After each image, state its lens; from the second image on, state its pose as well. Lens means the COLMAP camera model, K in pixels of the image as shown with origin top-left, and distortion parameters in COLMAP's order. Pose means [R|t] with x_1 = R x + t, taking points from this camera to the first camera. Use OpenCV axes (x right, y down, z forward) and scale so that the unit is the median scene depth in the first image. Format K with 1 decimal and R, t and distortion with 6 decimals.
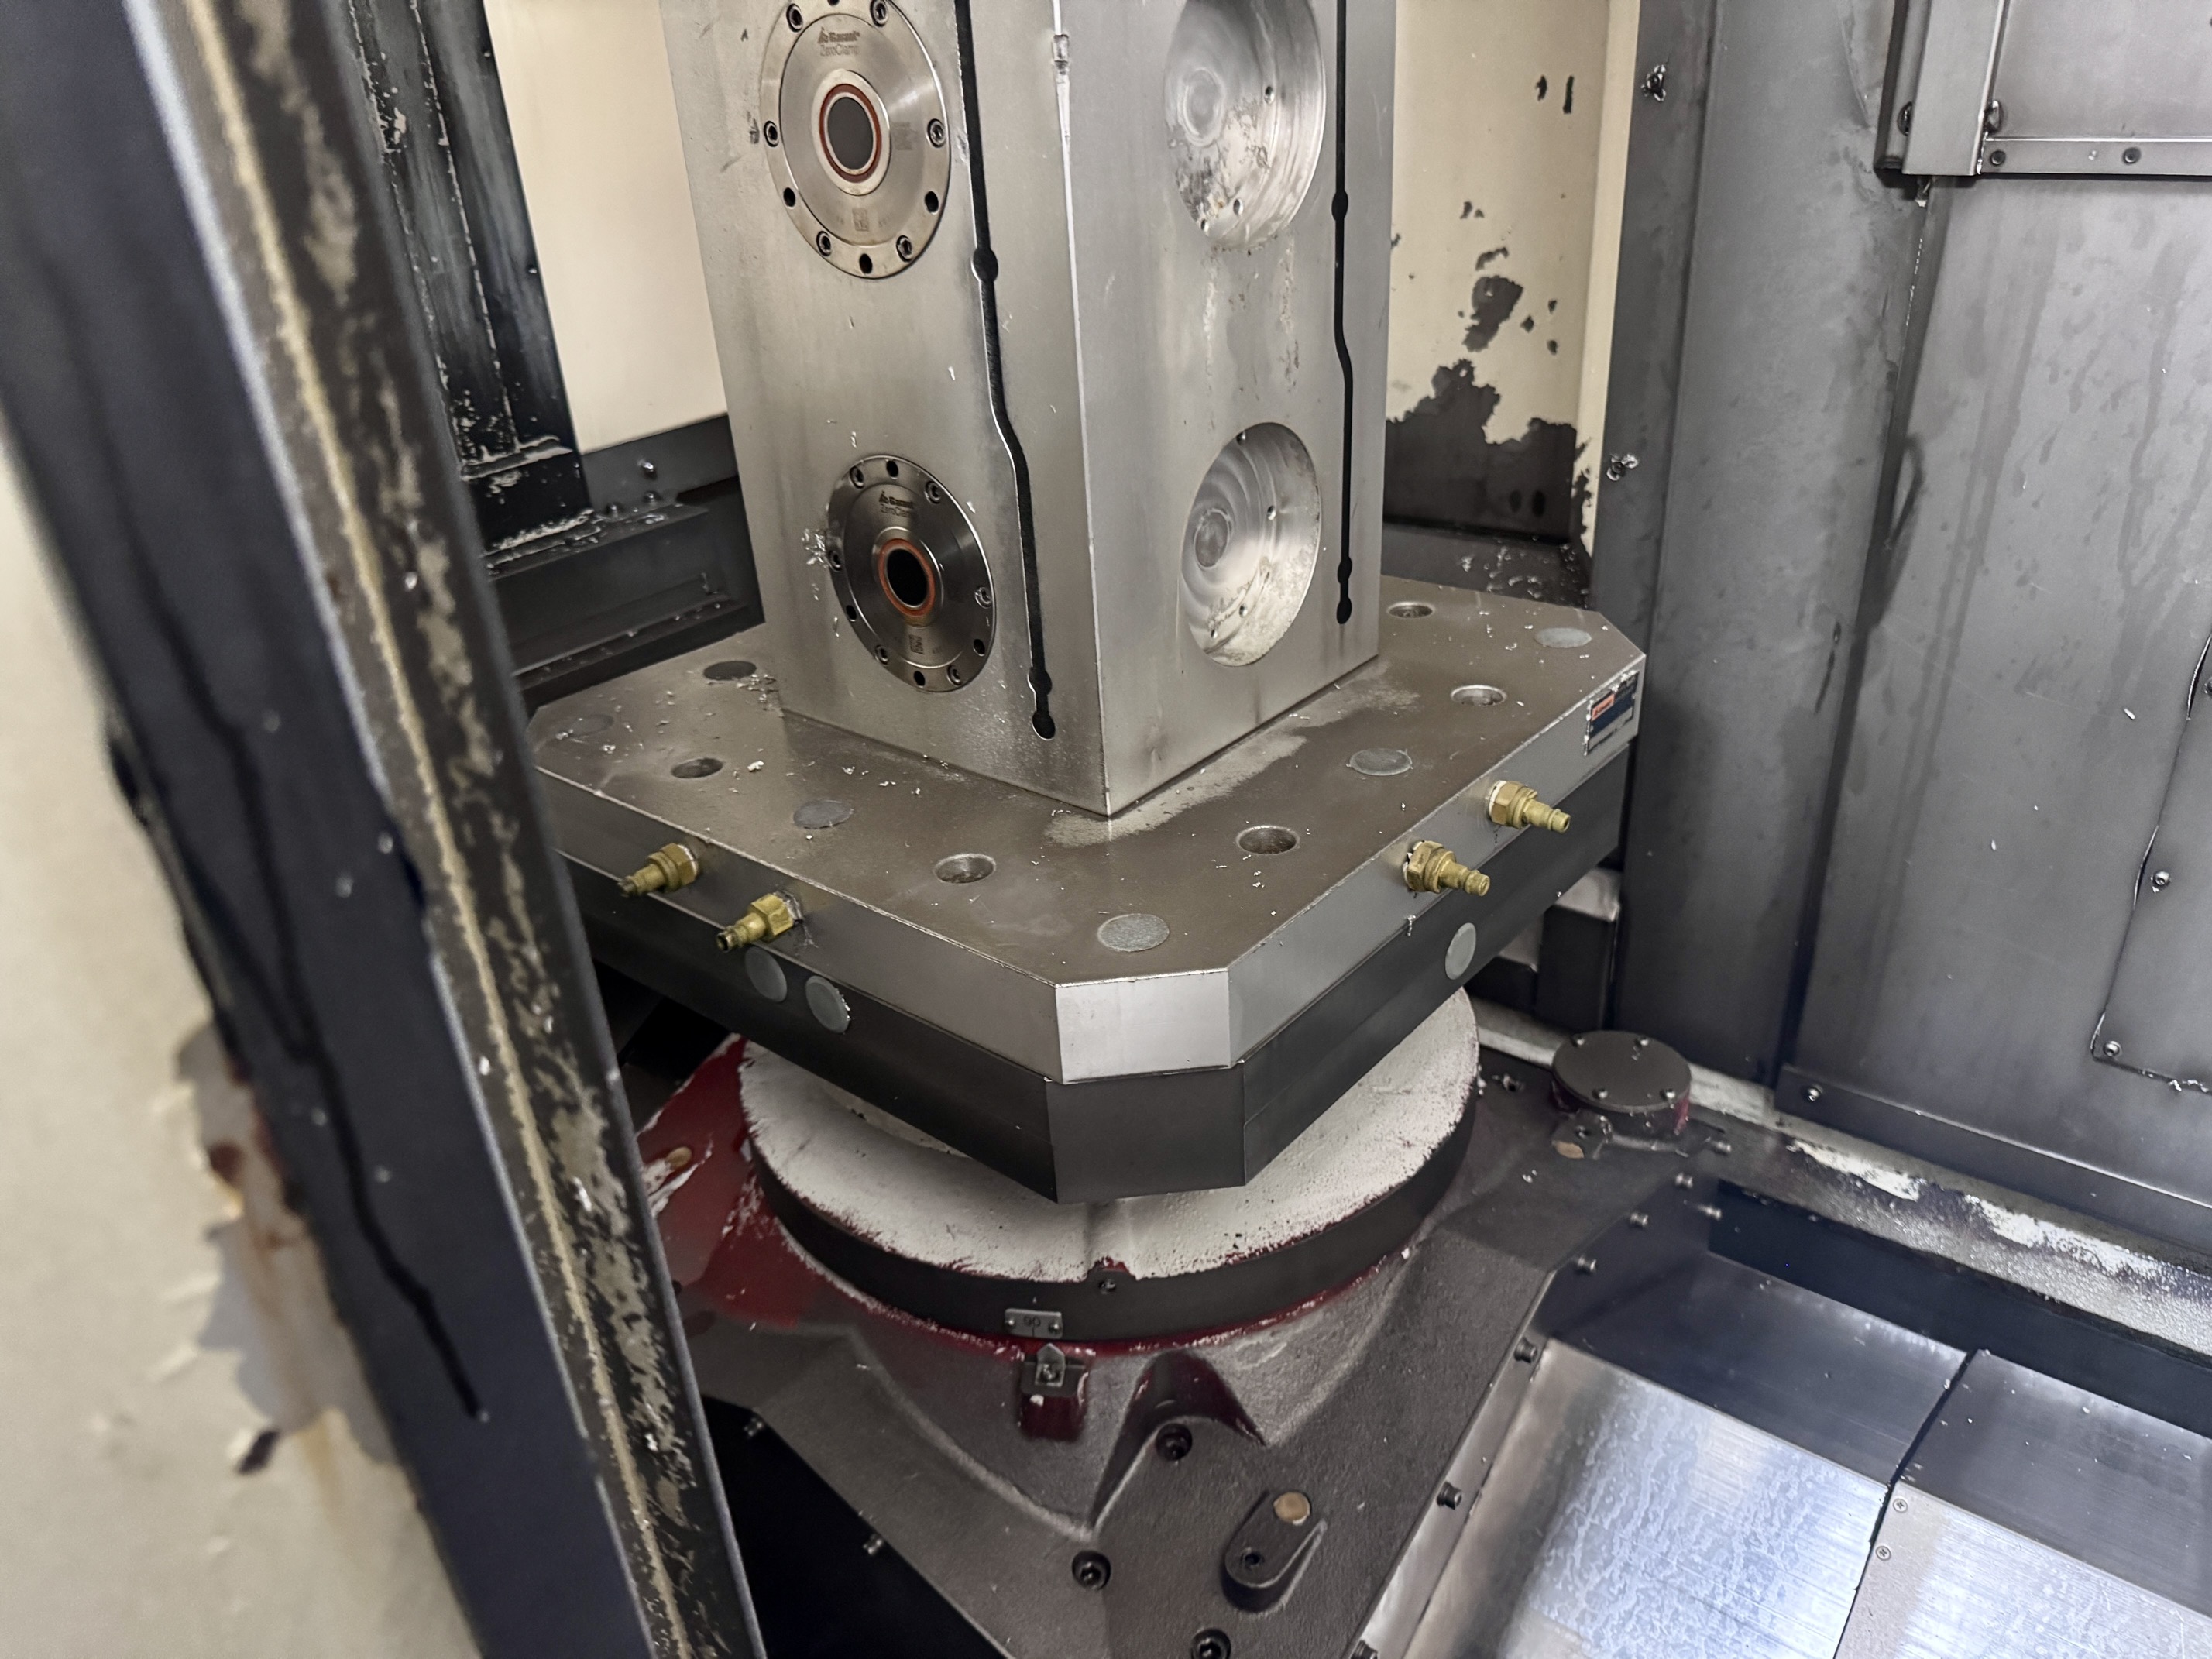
lens RADIAL K [[1518.3, 0, 1099.4], [0, 1518.3, 877.1], [0, 0, 1]] dist [-0.020016, -0.004447]
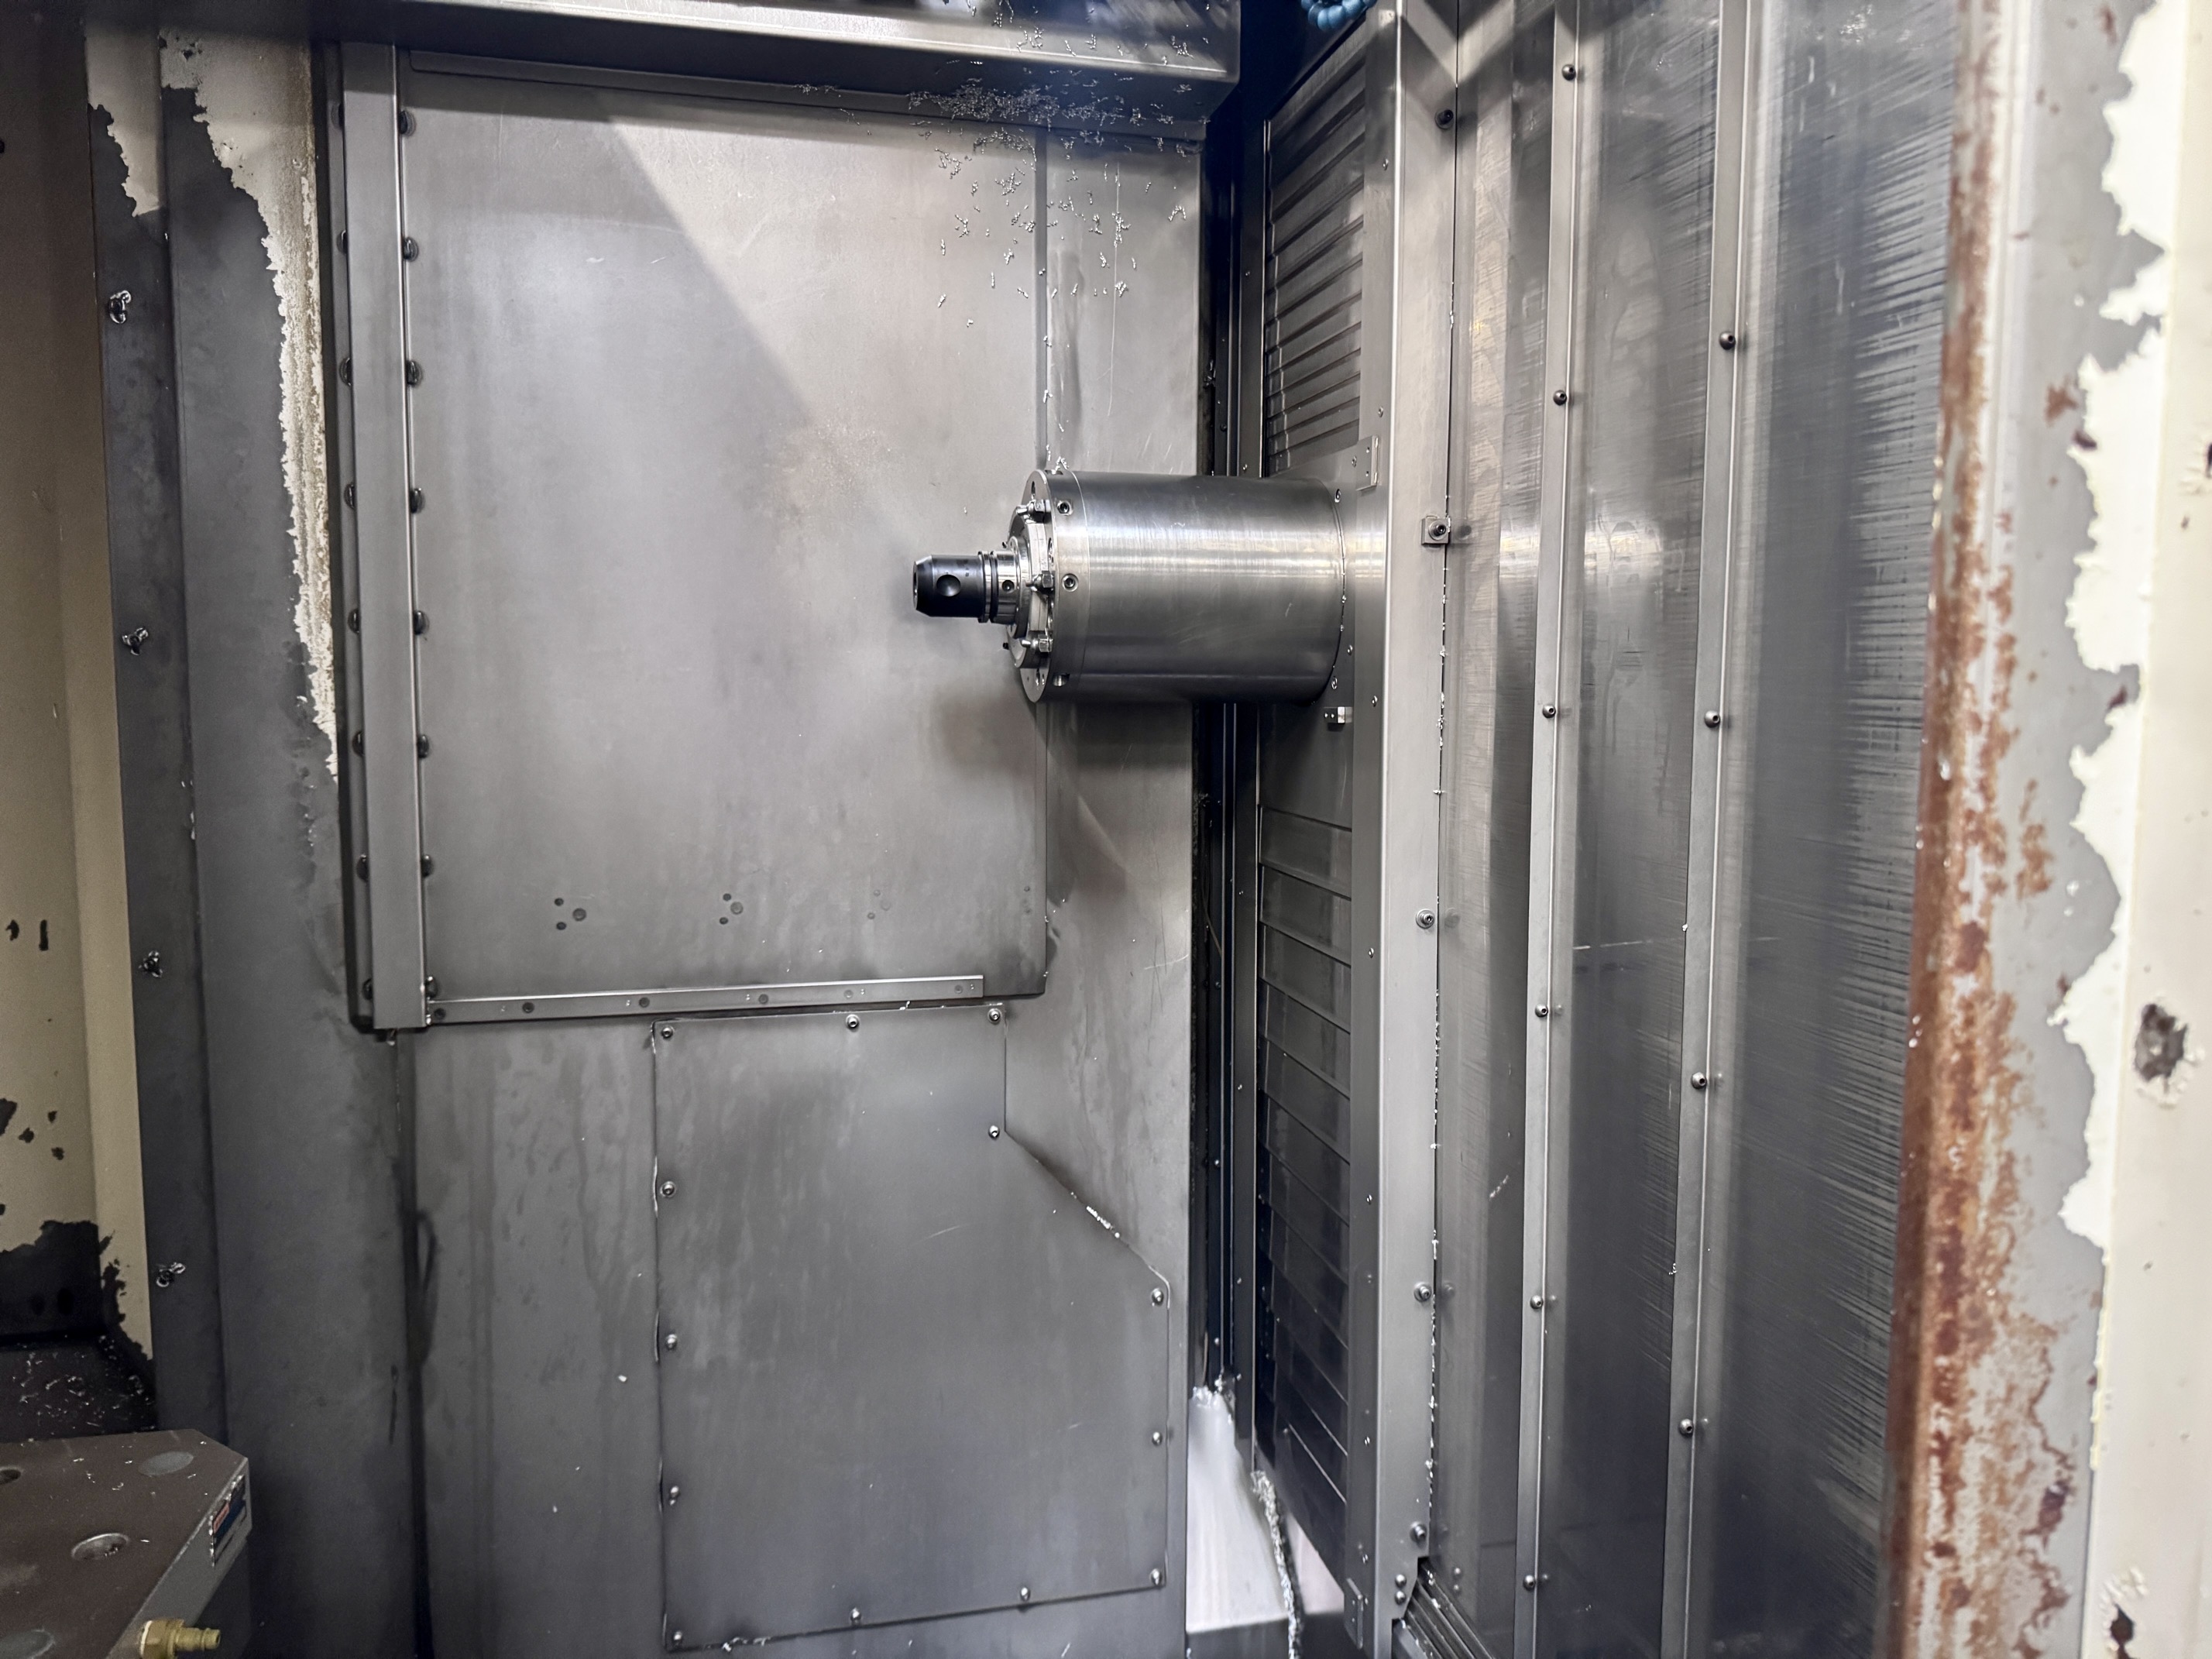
lens RADIAL K [[1587.1, 0, 1106.0], [0, 1587.1, 829.5], [0, 0, 1]] dist [0.025118, -0.032435]
pose [[0.611962, -0.005803, 0.790866, -0.181700], [0.333698, 0.908499, -0.251544, -0.051103], [-0.717042, 0.417846, 0.557903, -0.323587]]
